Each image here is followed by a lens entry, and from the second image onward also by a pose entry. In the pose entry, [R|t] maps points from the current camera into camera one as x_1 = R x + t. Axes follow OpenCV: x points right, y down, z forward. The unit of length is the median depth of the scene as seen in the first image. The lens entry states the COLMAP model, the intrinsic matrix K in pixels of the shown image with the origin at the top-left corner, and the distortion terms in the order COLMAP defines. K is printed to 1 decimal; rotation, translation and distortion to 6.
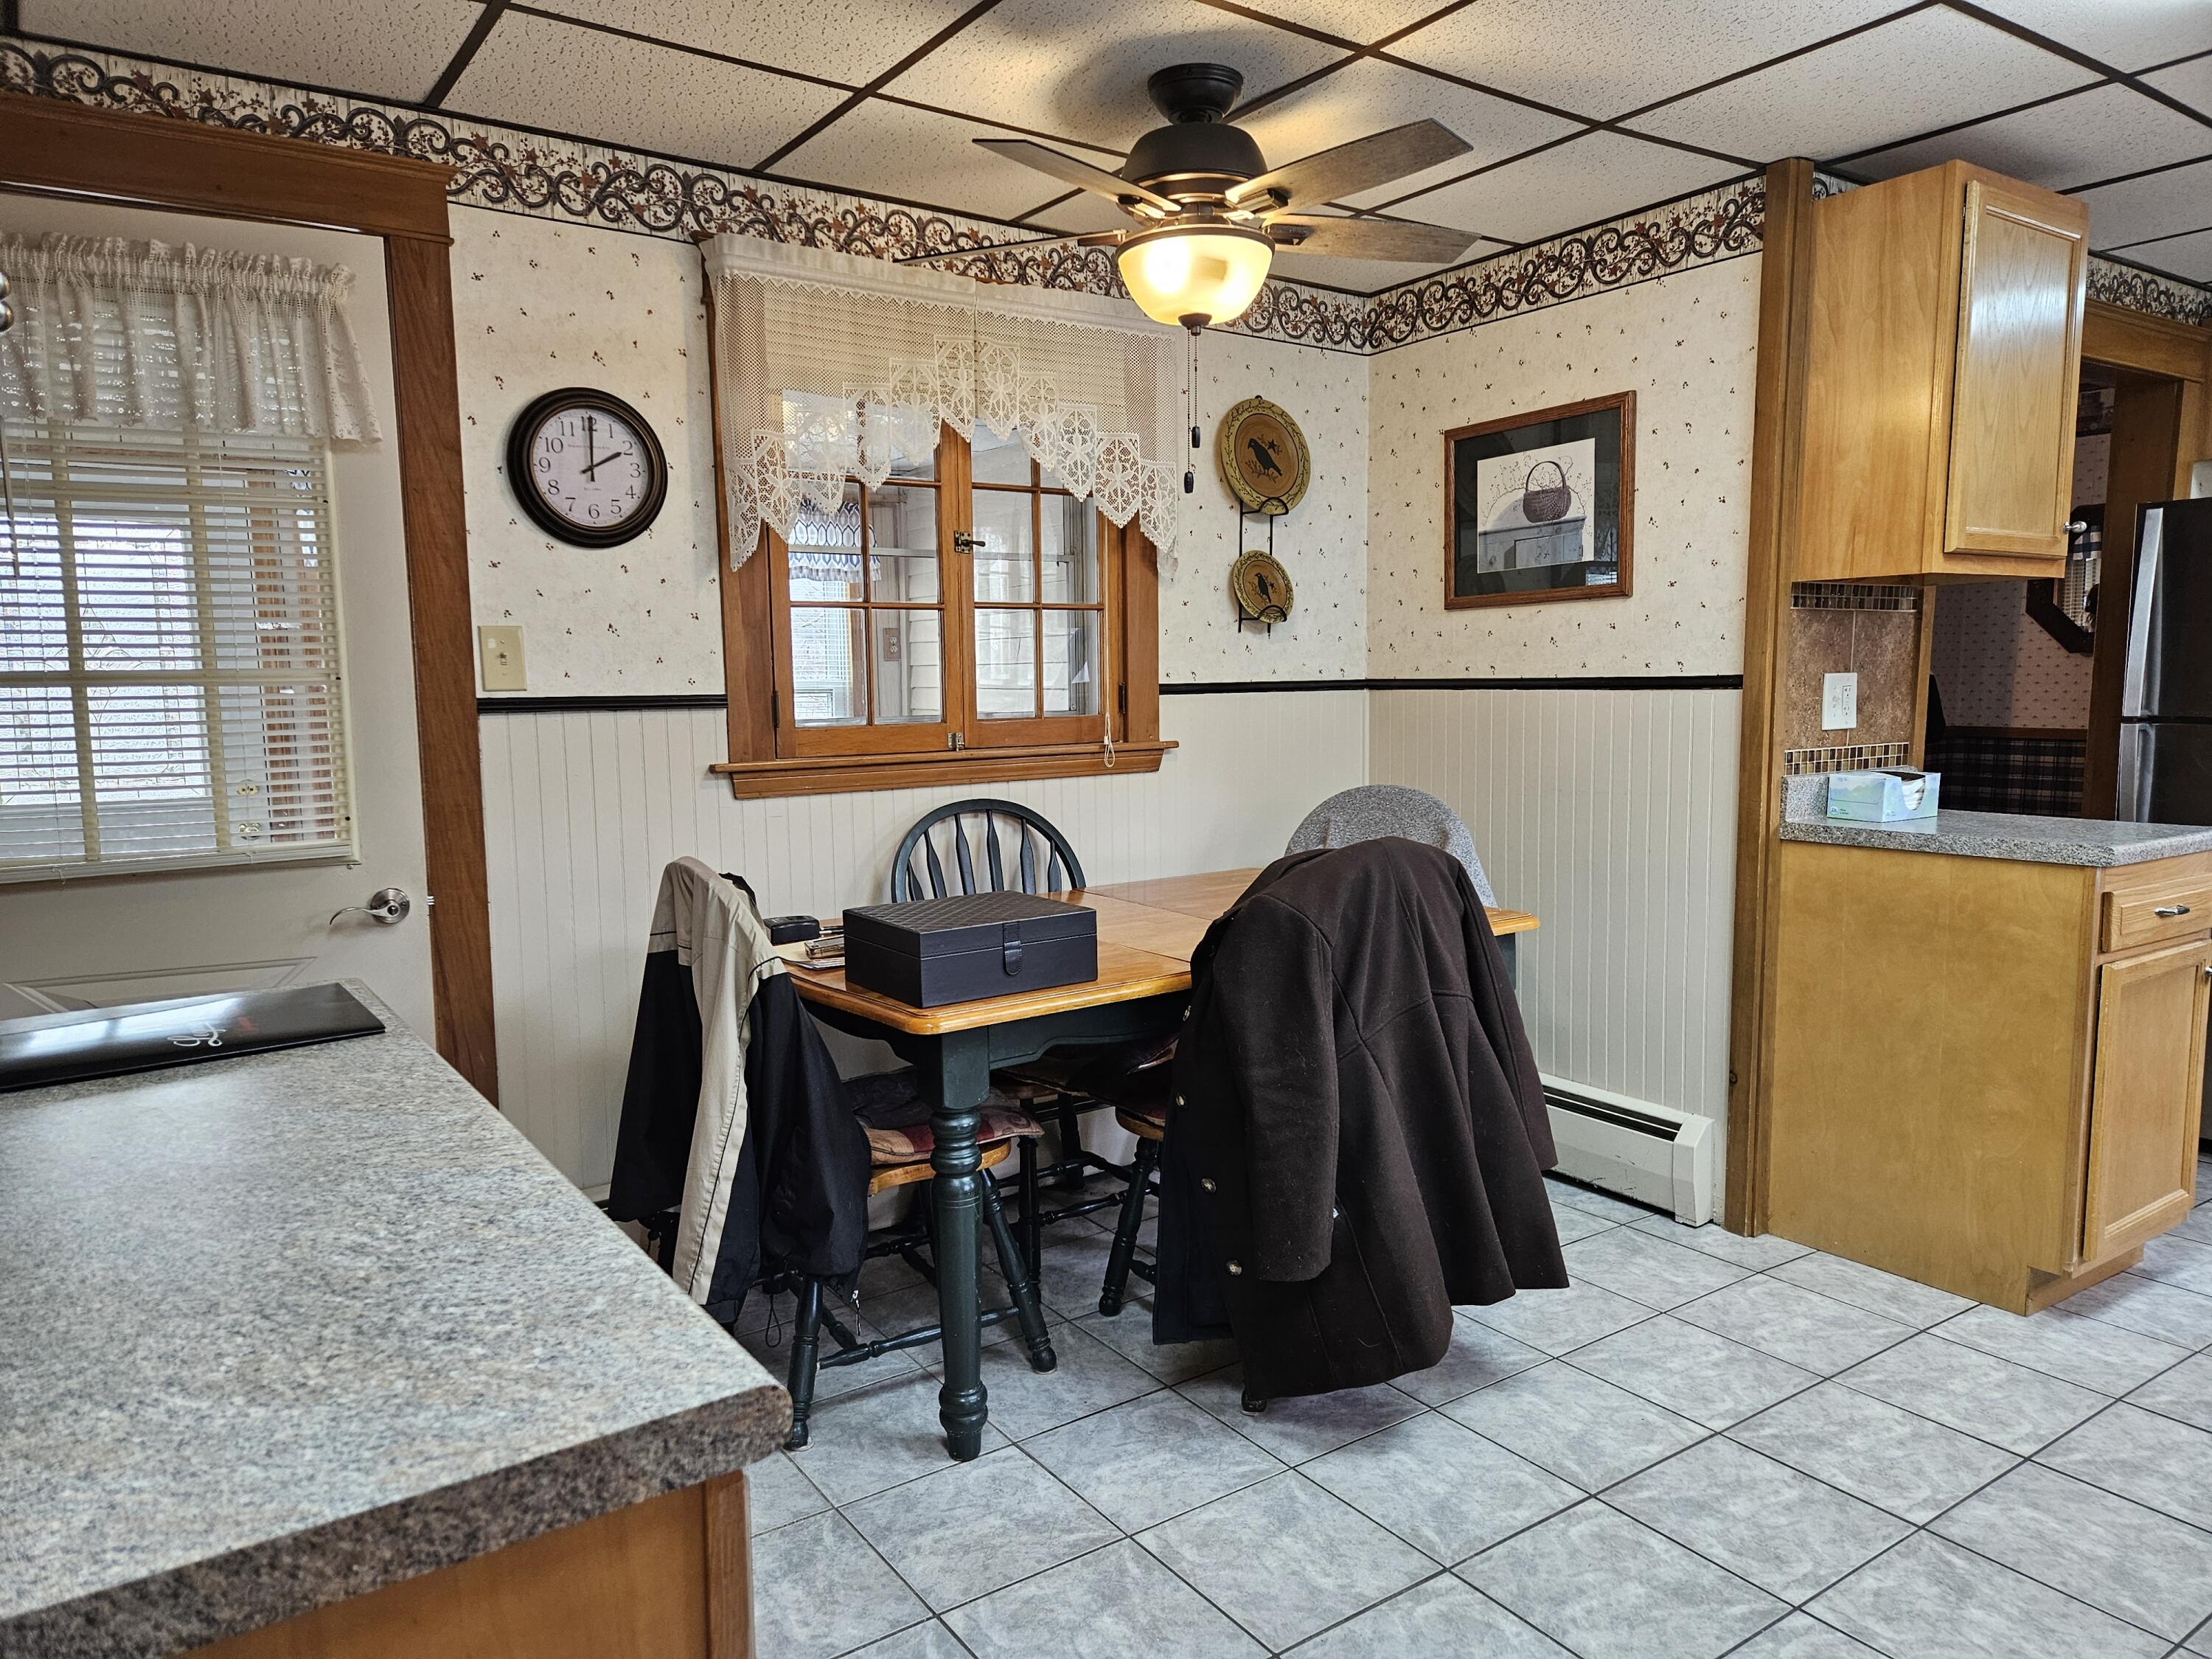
lens RADIAL K [[1471.8, 0, 1089.8], [0, 1471.8, 837.0], [0, 0, 1]] dist [0.069799, -0.047809]
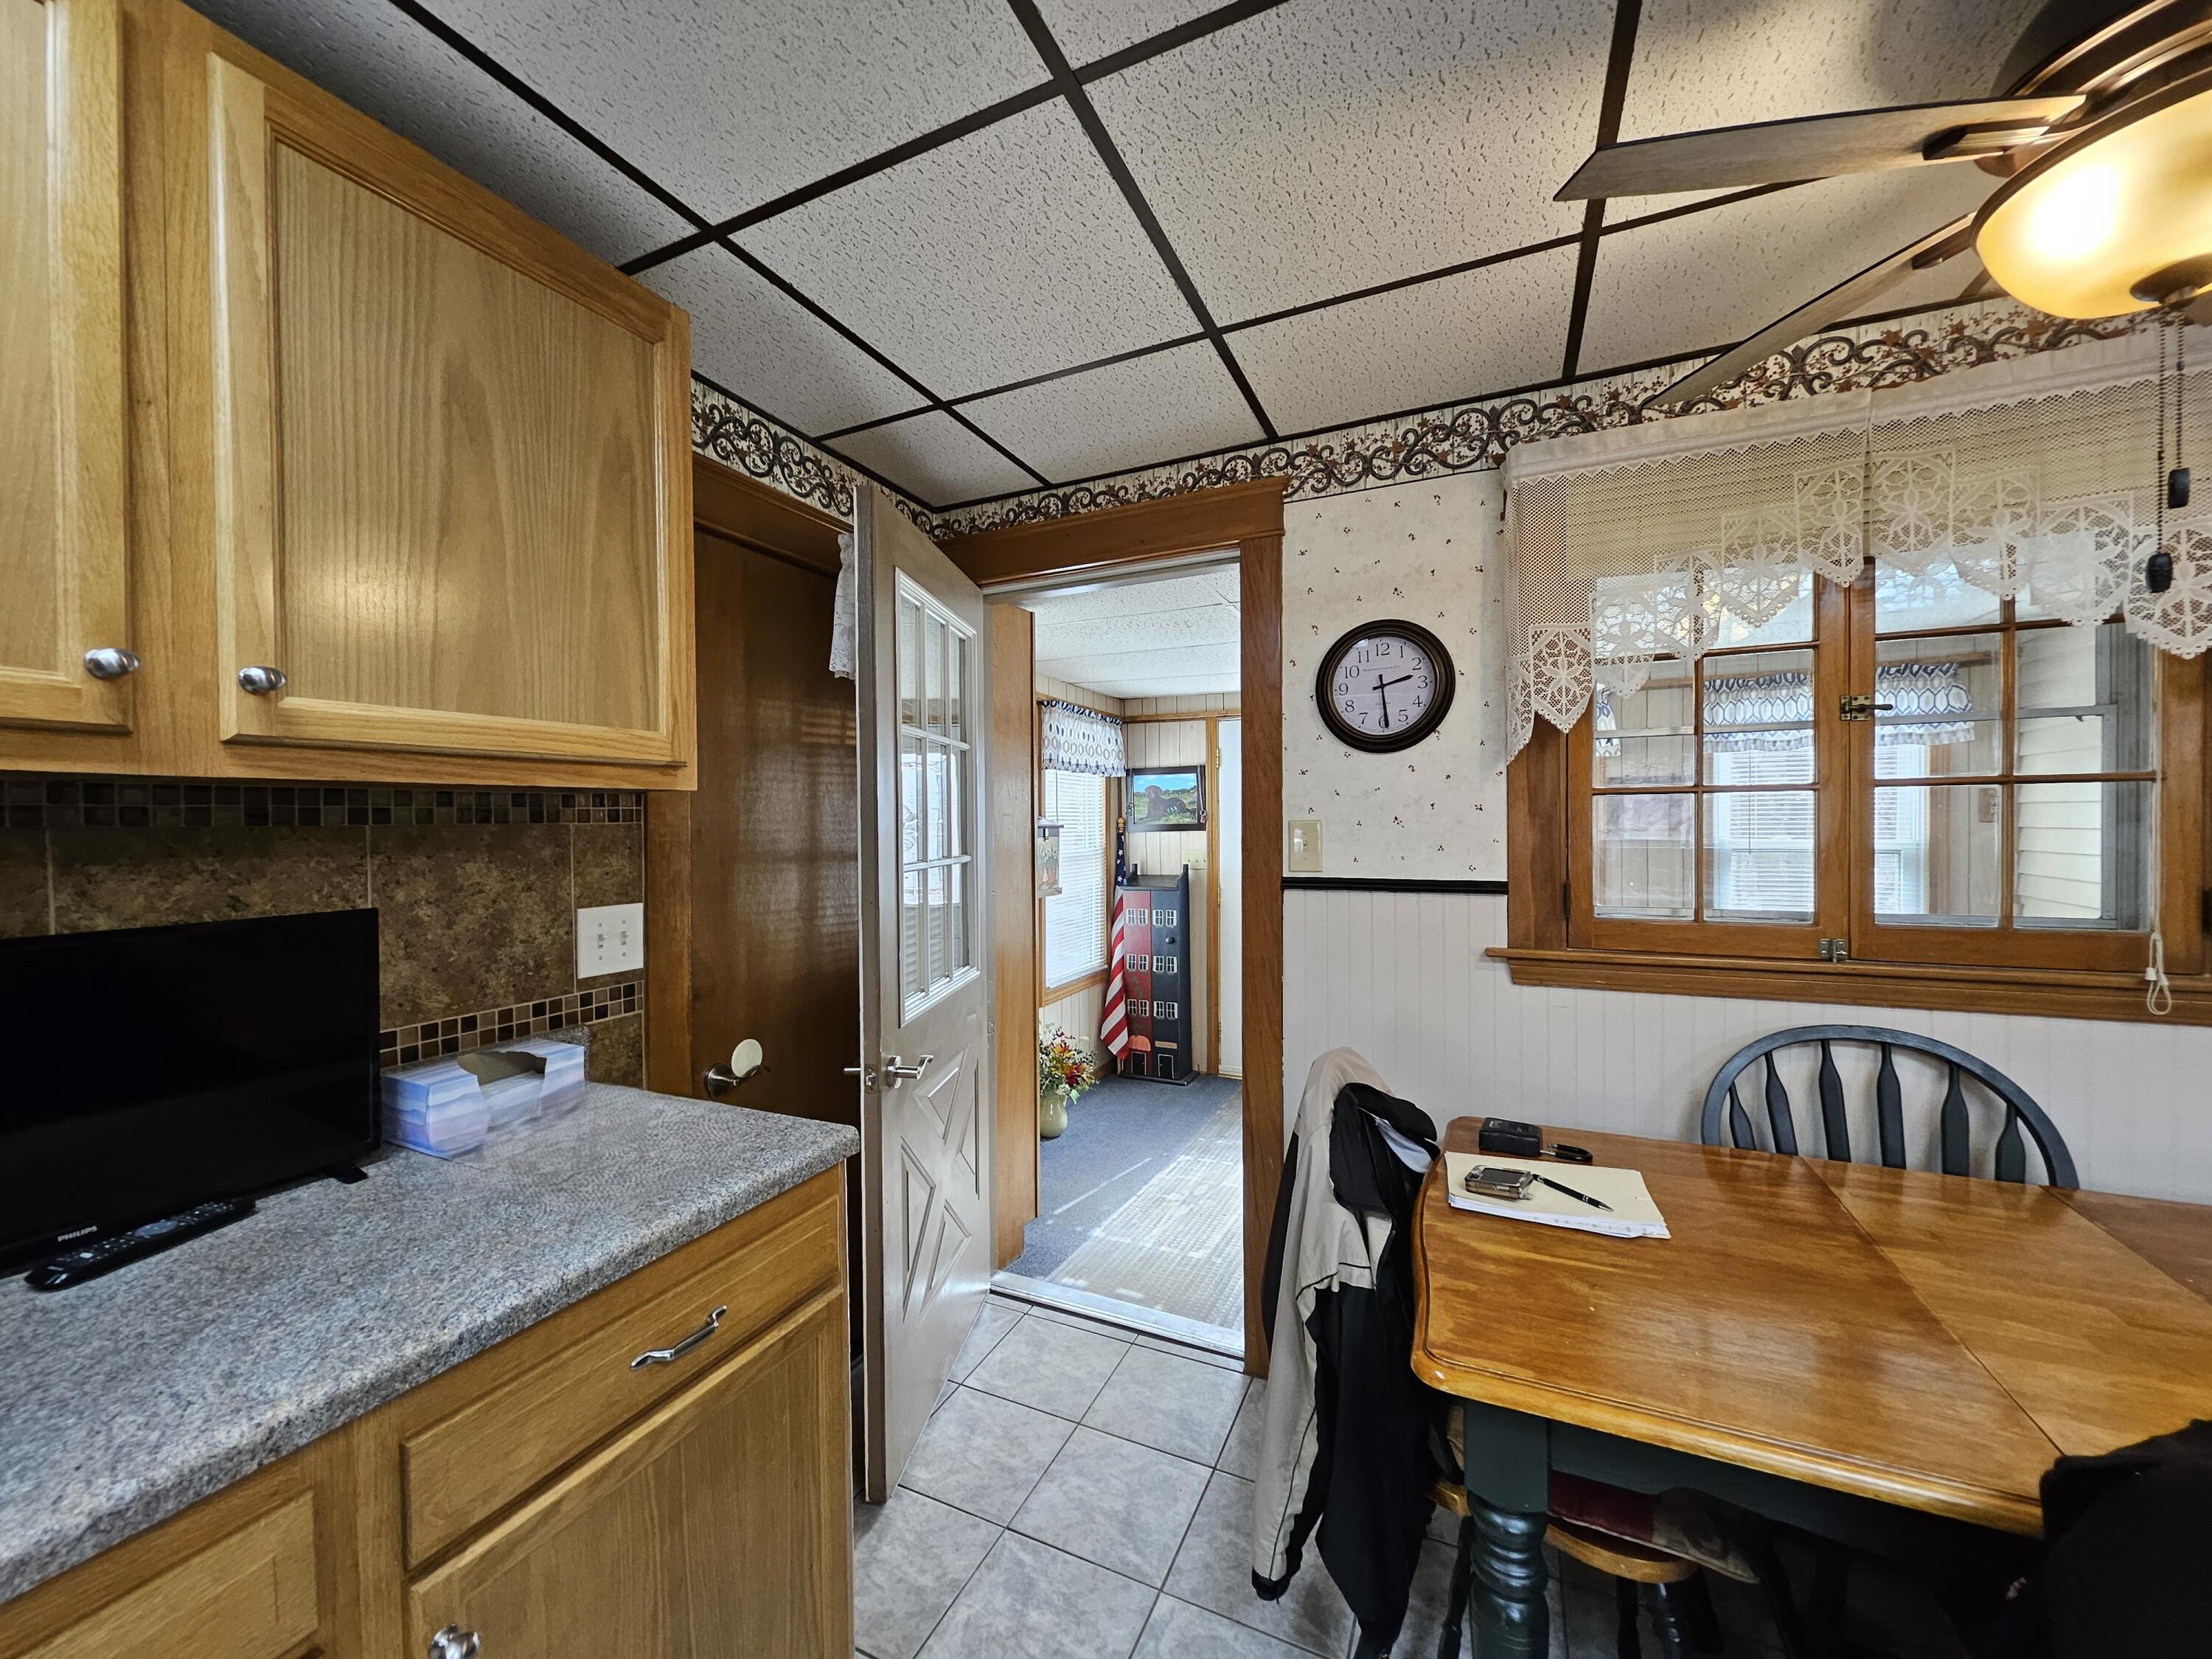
lens RADIAL K [[864.9, 0, 1079.2], [0, 864.9, 831.4], [0, 0, 1]] dist [0.002657, -0.000998]
pose [[0.492904, 0.017378, -0.869910, 0.137202], [-0.093203, 0.995102, -0.032931, -0.086949], [0.865077, 0.097311, 0.492109, 0.457465]]
